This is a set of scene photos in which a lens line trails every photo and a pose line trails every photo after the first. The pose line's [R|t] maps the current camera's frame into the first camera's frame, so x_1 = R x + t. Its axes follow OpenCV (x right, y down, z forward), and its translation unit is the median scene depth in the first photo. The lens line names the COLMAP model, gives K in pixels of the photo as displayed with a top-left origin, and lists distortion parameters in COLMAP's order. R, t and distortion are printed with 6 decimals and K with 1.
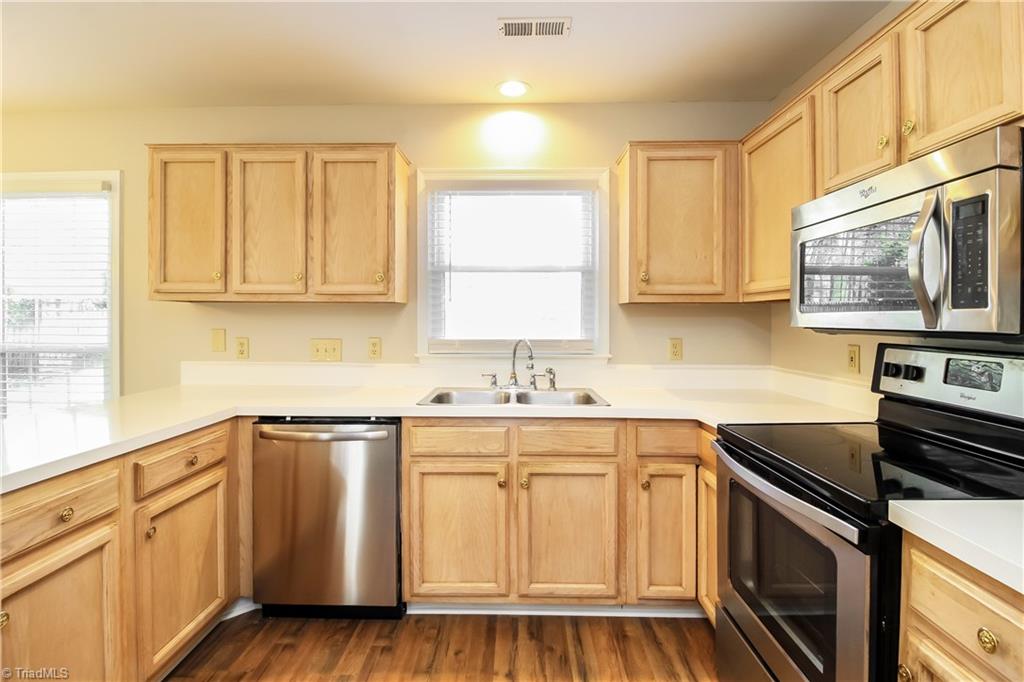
lens RADIAL K [[513.0, 0, 516.5], [0, 513.0, 324.9], [0, 0, 1]] dist [-0.004432, -0.001089]
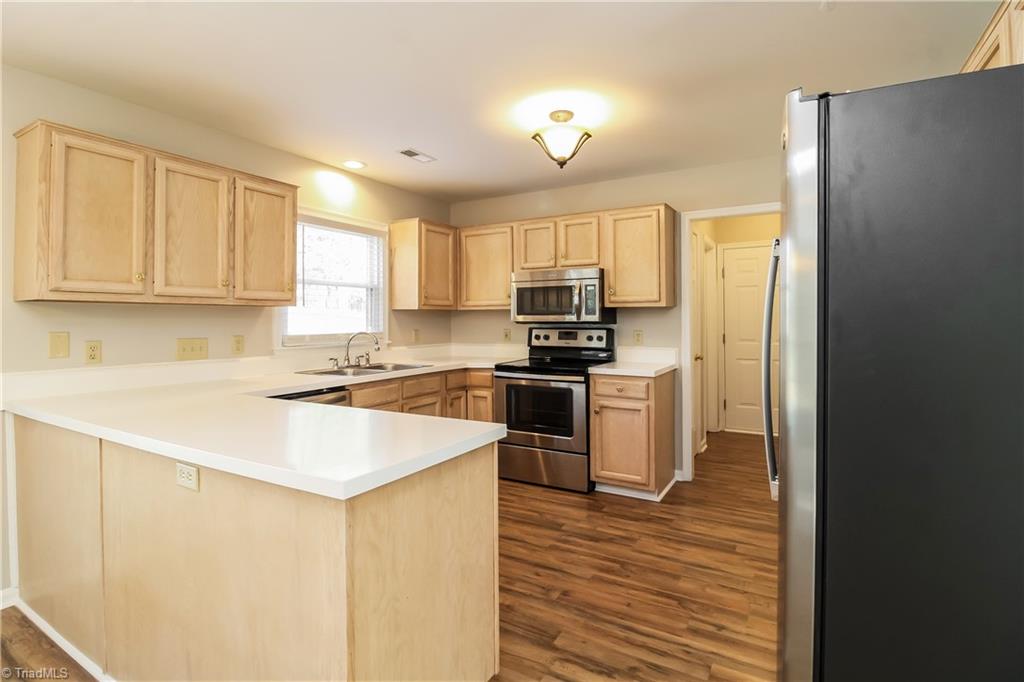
lens RADIAL K [[471.4, 0, 529.8], [0, 471.4, 320.2], [0, 0, 1]] dist [0.001353, -0.017601]
pose [[0.473040, -0.005650, 0.881023, -1.022699], [0.015686, 0.999875, -0.002010, 0.002167], [-0.880901, 0.014770, 0.473069, -0.096688]]
